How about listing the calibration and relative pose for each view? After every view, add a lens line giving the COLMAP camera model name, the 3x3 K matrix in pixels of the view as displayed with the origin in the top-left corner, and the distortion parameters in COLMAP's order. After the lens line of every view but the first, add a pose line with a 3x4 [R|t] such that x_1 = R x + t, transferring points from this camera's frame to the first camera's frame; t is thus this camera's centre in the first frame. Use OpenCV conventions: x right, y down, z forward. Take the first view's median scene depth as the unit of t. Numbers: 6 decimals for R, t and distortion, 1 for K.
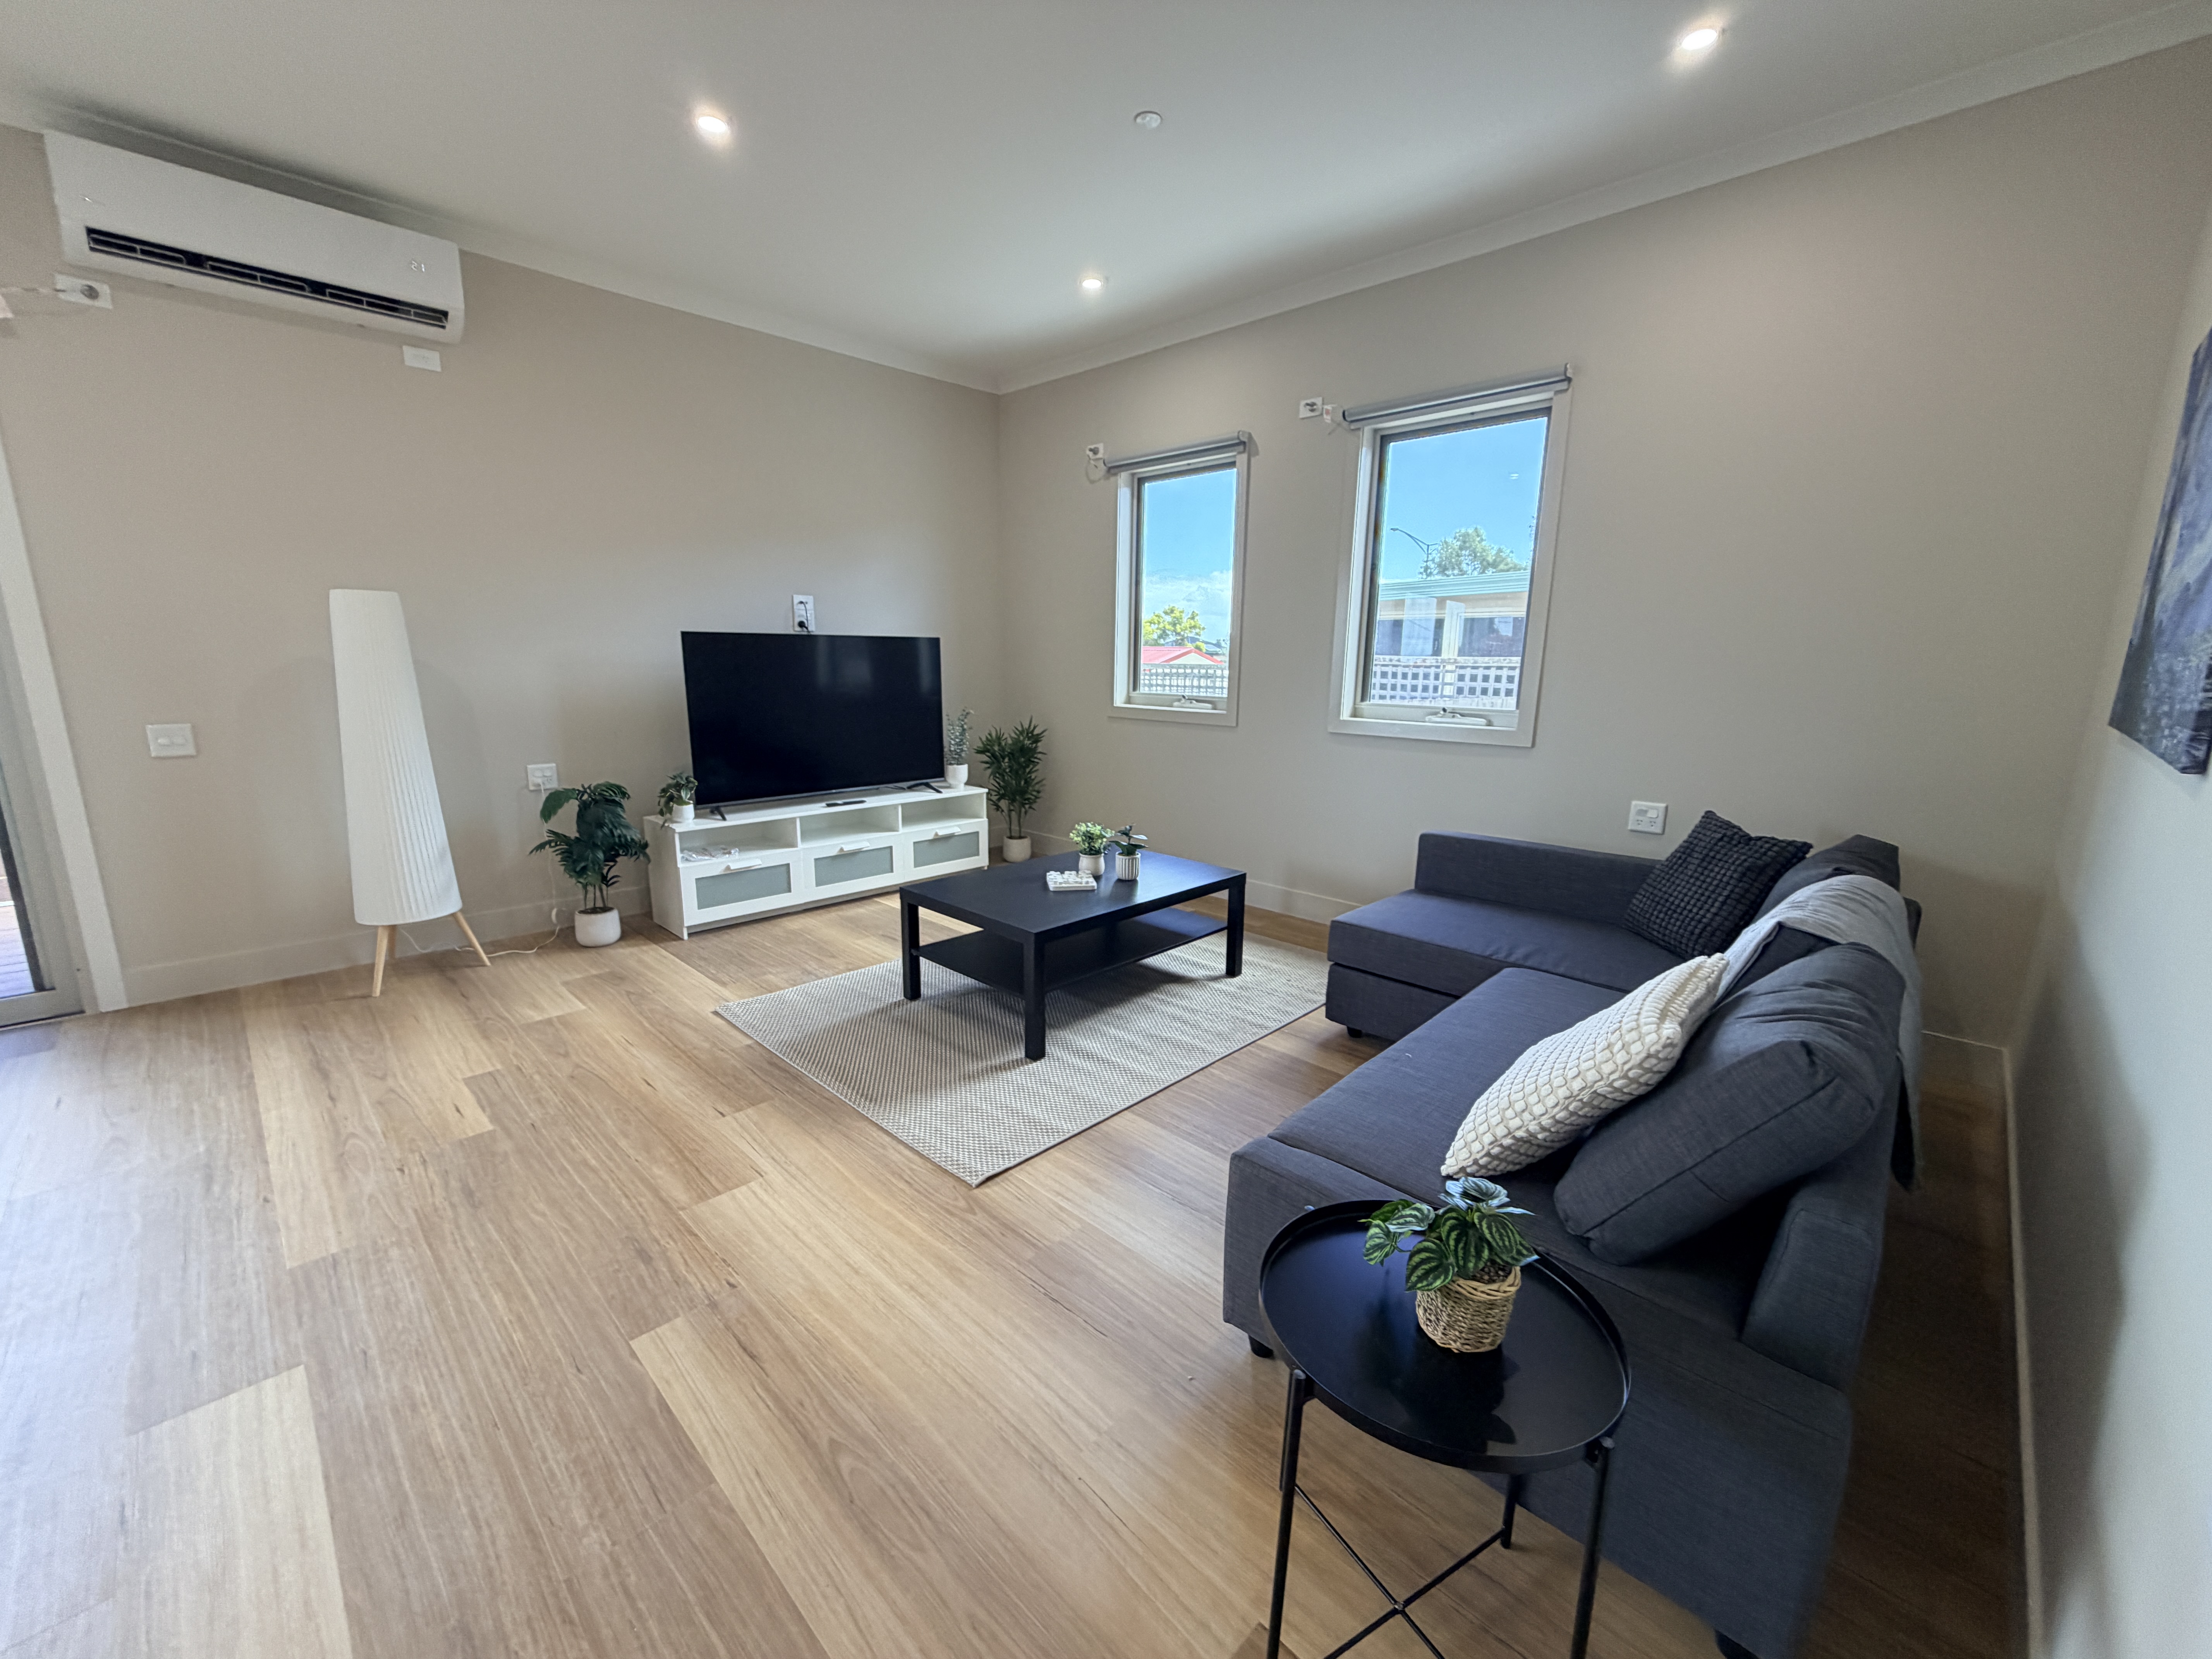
lens RADIAL K [[884.7, 0, 1098.4], [0, 884.7, 833.4], [0, 0, 1]] dist [-0.001975, 0.001036]
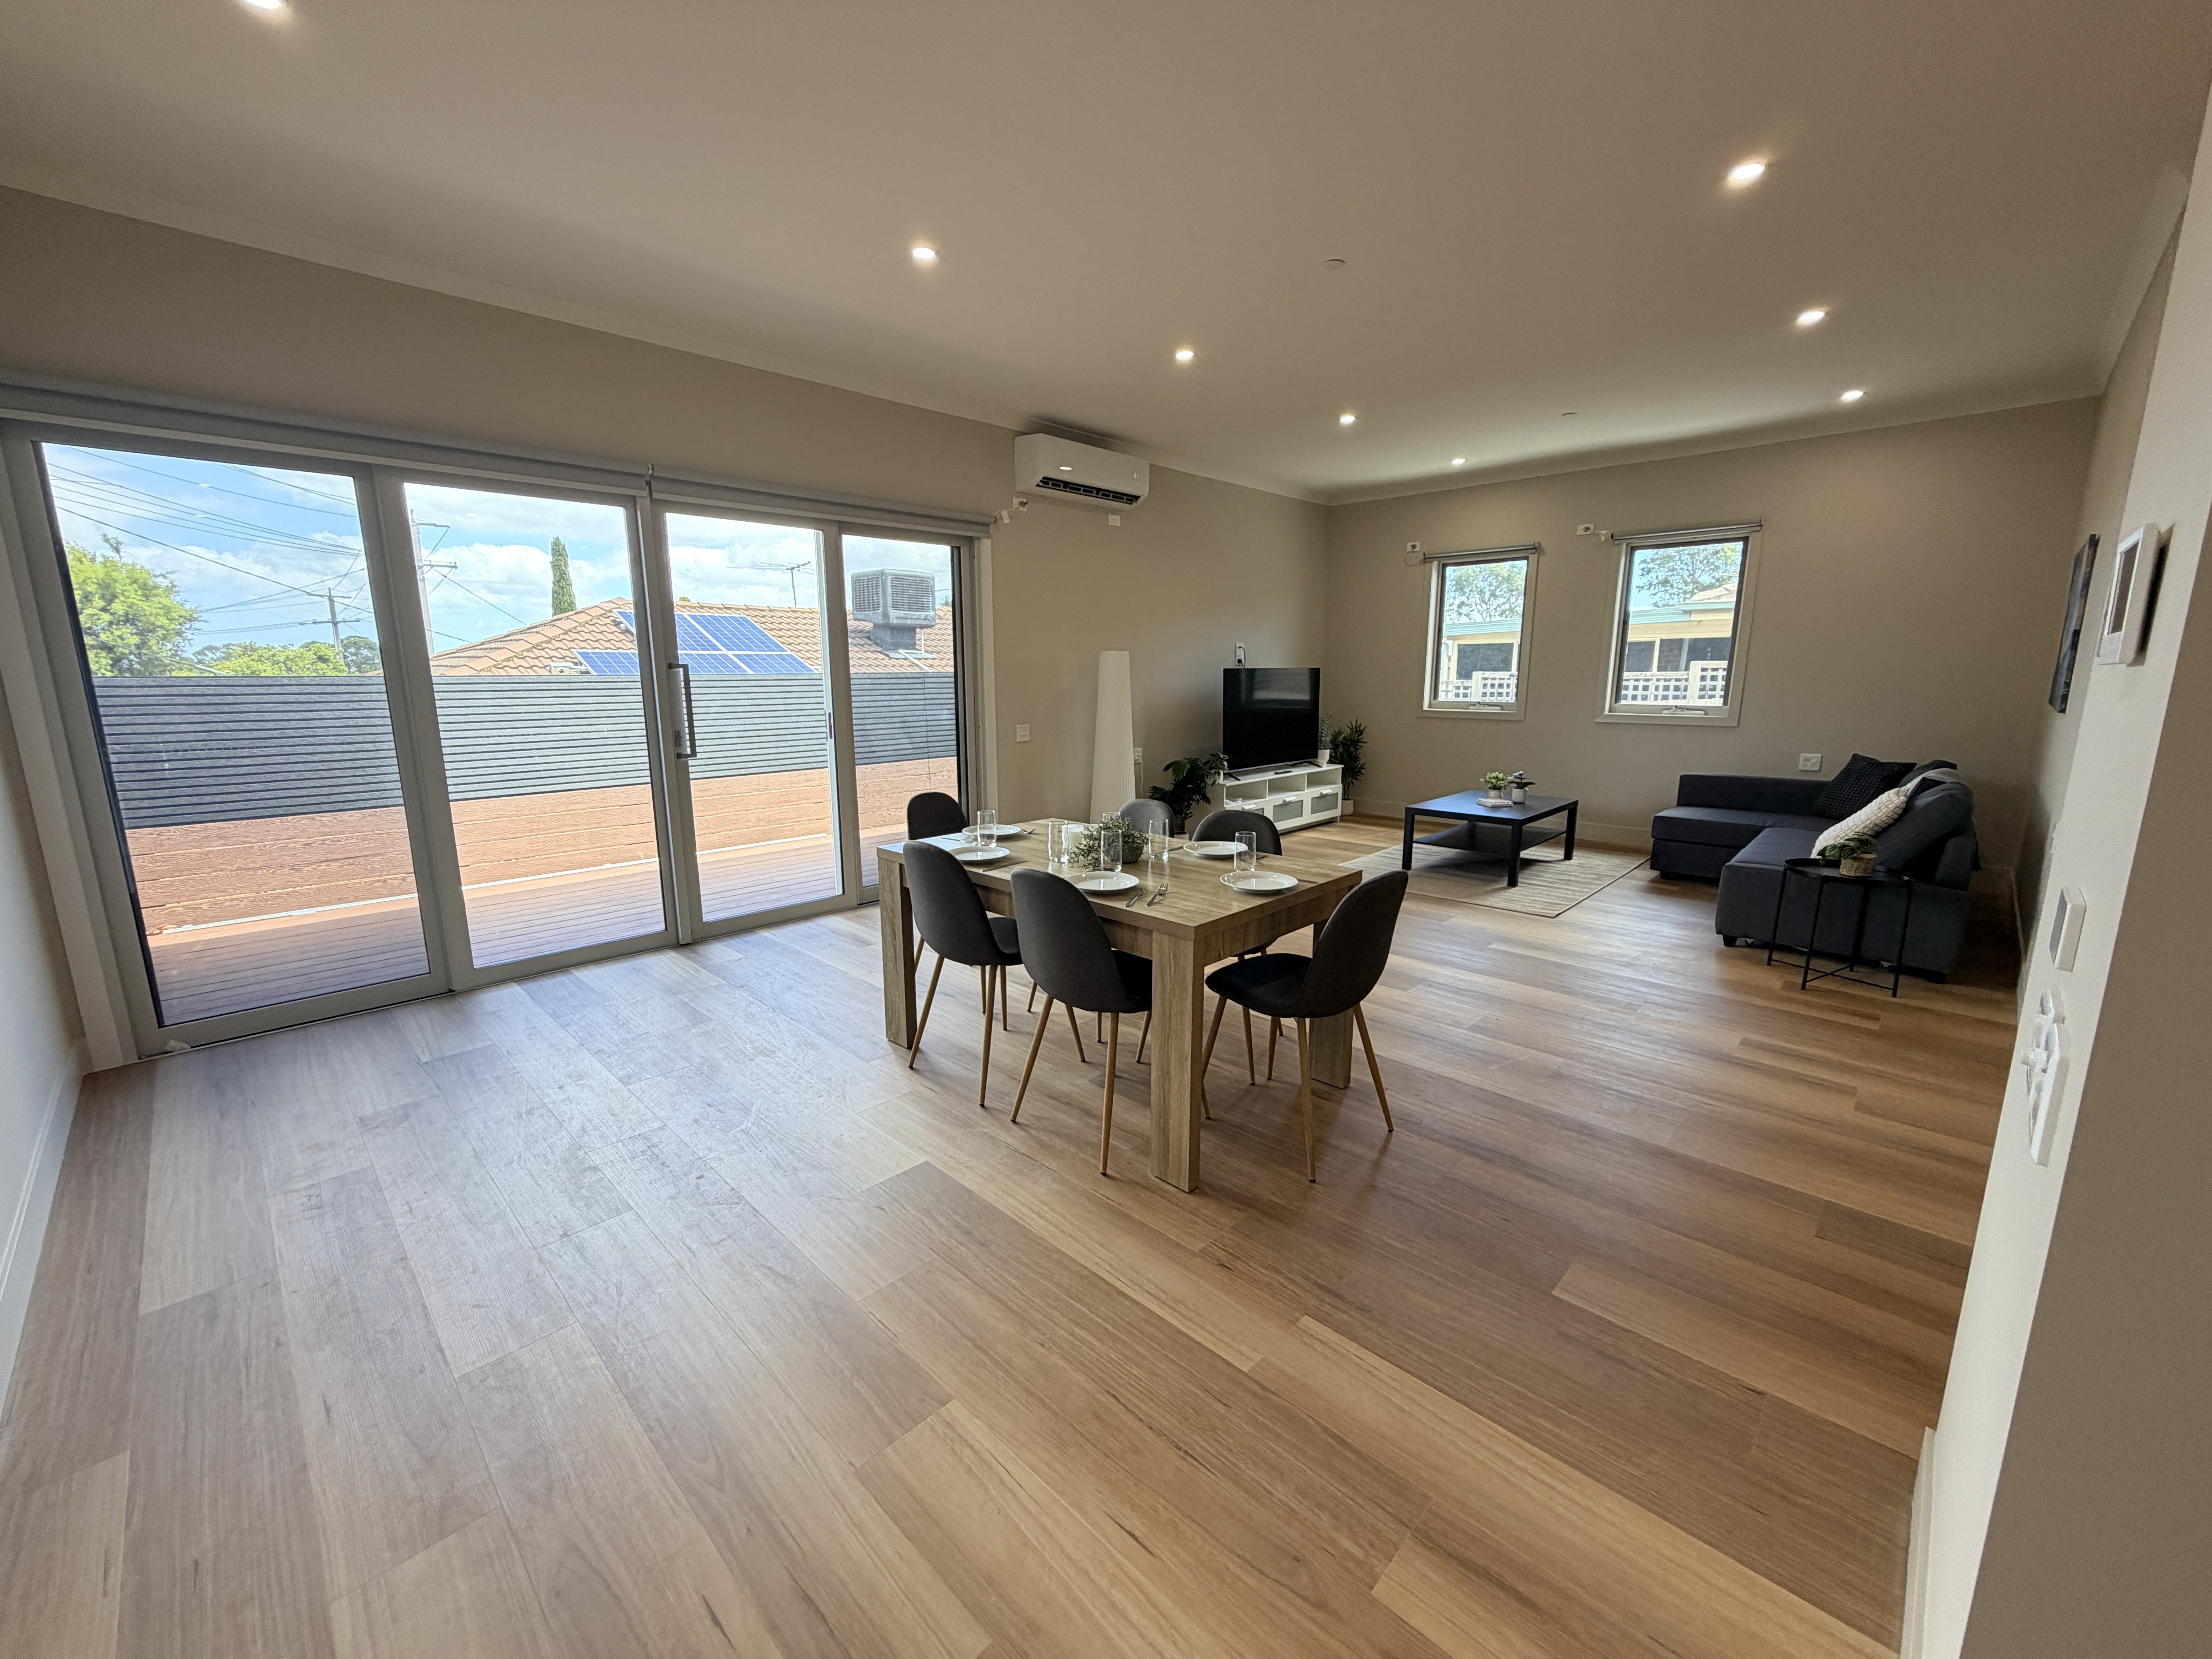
lens RADIAL K [[884.7, 0, 1097.1], [0, 884.7, 833.1], [0, 0, 1]] dist [-0.001975, 0.001036]
pose [[0.999860, -0.016596, -0.001988, -0.951998], [0.016559, 0.999714, -0.017248, 0.150640], [0.002274, 0.017213, 0.999849, -0.924216]]
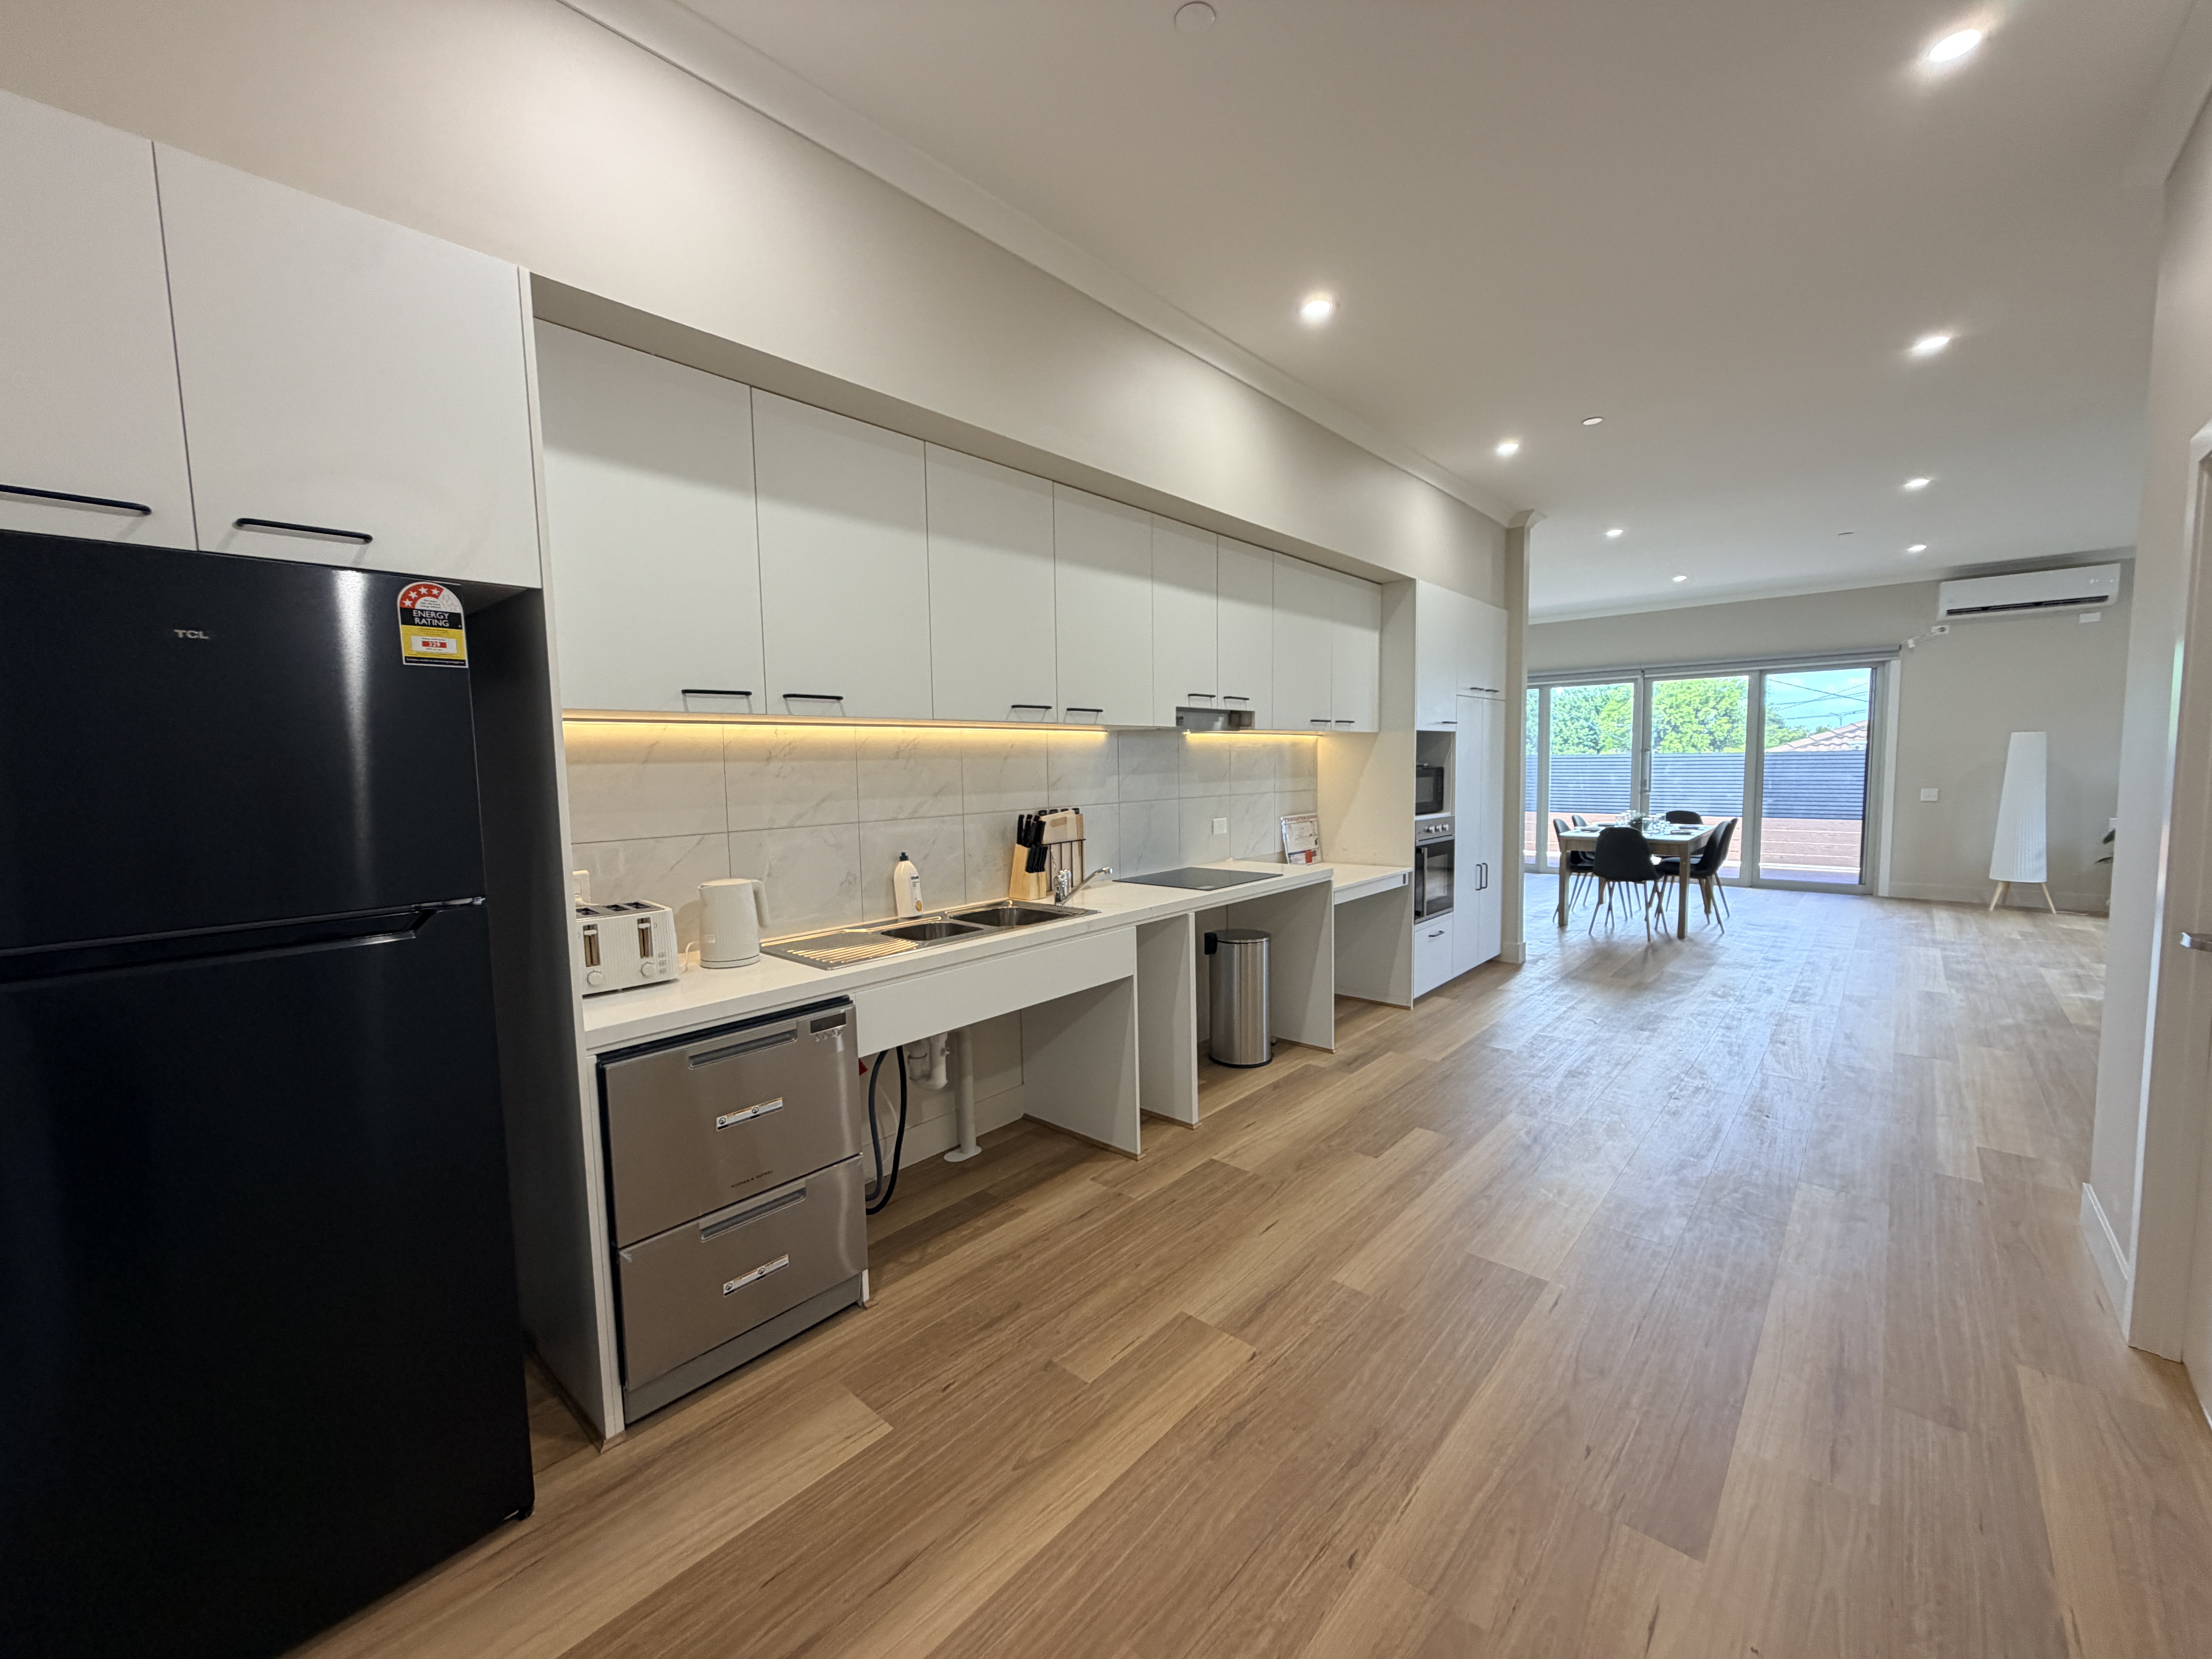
lens RADIAL K [[884.7, 0, 1102.1], [0, 884.7, 833.2], [0, 0, 1]] dist [-0.001975, 0.001036]
pose [[0.044001, 0.071003, -0.996505, 1.440991], [-0.180957, 0.981538, 0.061947, 0.289005], [0.982506, 0.177599, 0.056037, -1.519400]]
